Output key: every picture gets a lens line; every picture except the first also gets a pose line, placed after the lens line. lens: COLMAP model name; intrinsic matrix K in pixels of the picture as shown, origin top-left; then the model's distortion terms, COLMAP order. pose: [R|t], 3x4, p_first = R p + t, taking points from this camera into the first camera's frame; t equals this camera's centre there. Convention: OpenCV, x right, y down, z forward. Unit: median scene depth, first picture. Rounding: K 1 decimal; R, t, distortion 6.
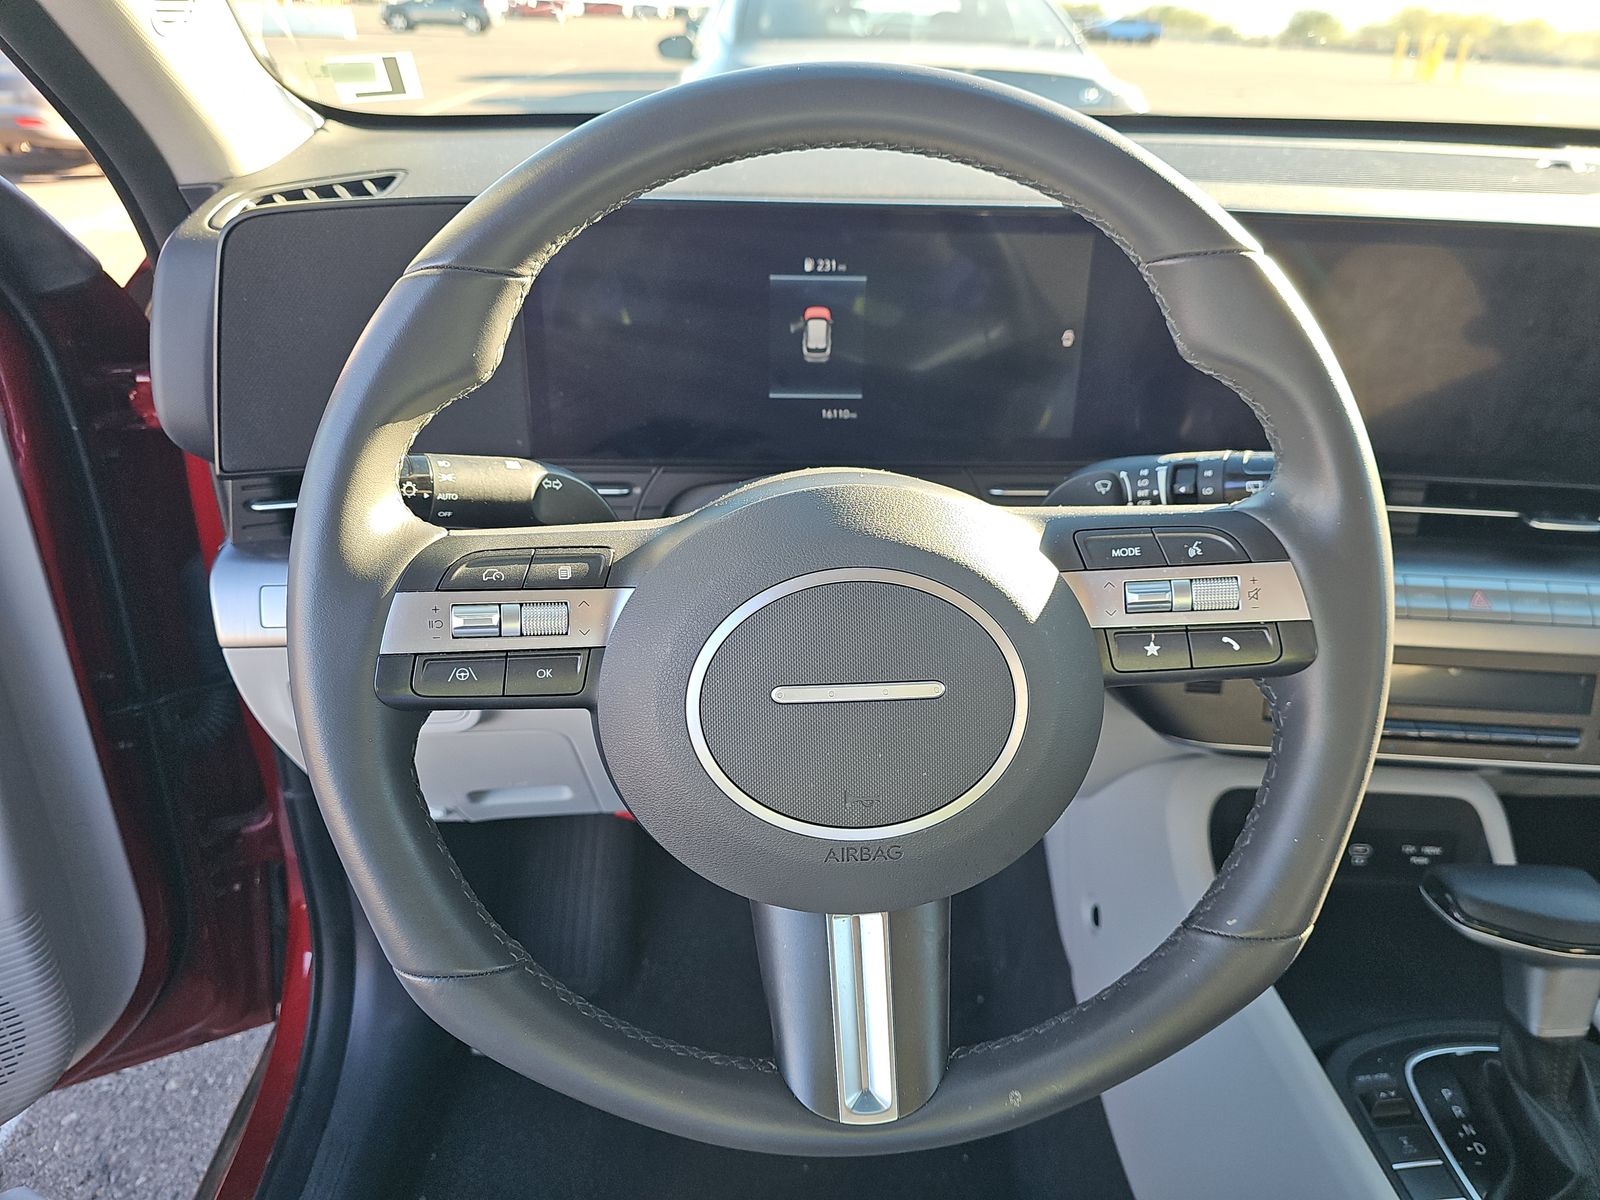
lens RADIAL K [[1062.5, 0, 812.5], [0, 1062.5, 601.9], [0, 0, 1]] dist [0.002805, 0.000151]
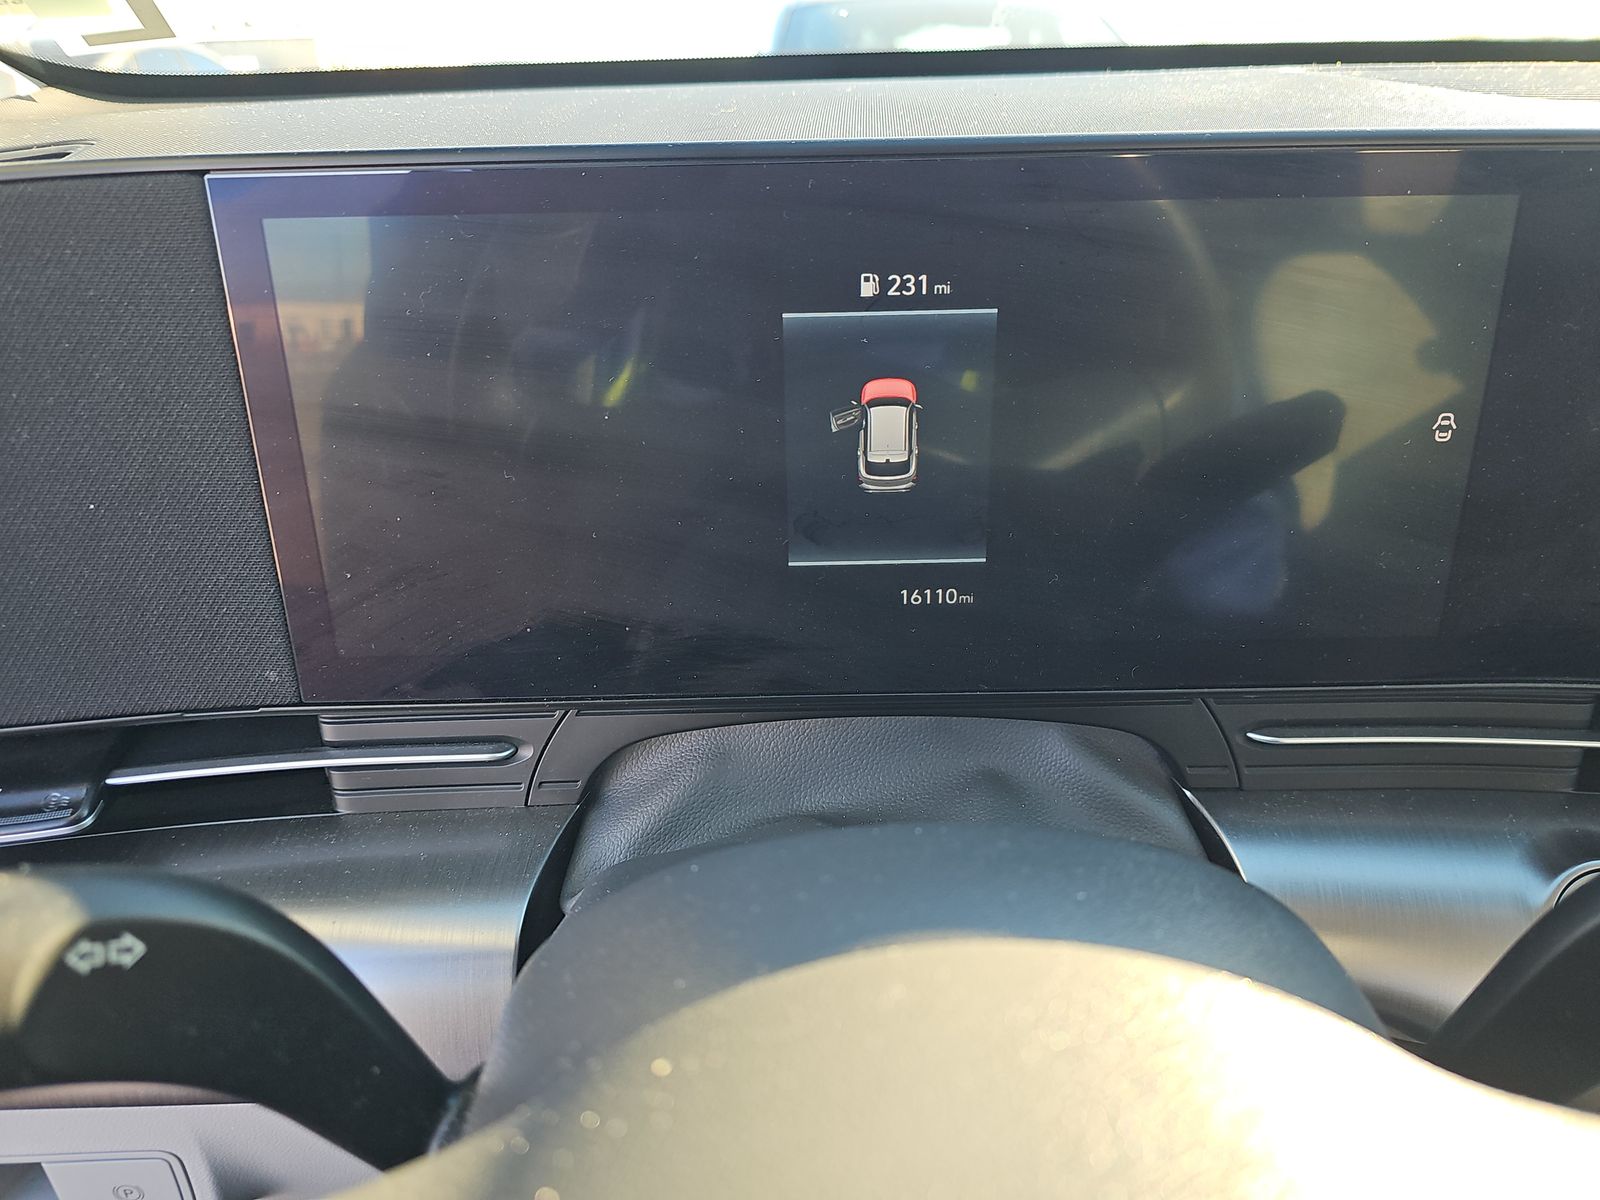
lens RADIAL K [[1062.5, 0, 789.2], [0, 1062.5, 601.4], [0, 0, 1]] dist [0.002805, 0.000151]
pose [[0.997248, -0.018690, -0.071748, -0.006745], [0.015497, 0.998876, -0.044805, -0.158169], [0.072504, 0.043570, 0.996416, 0.535622]]
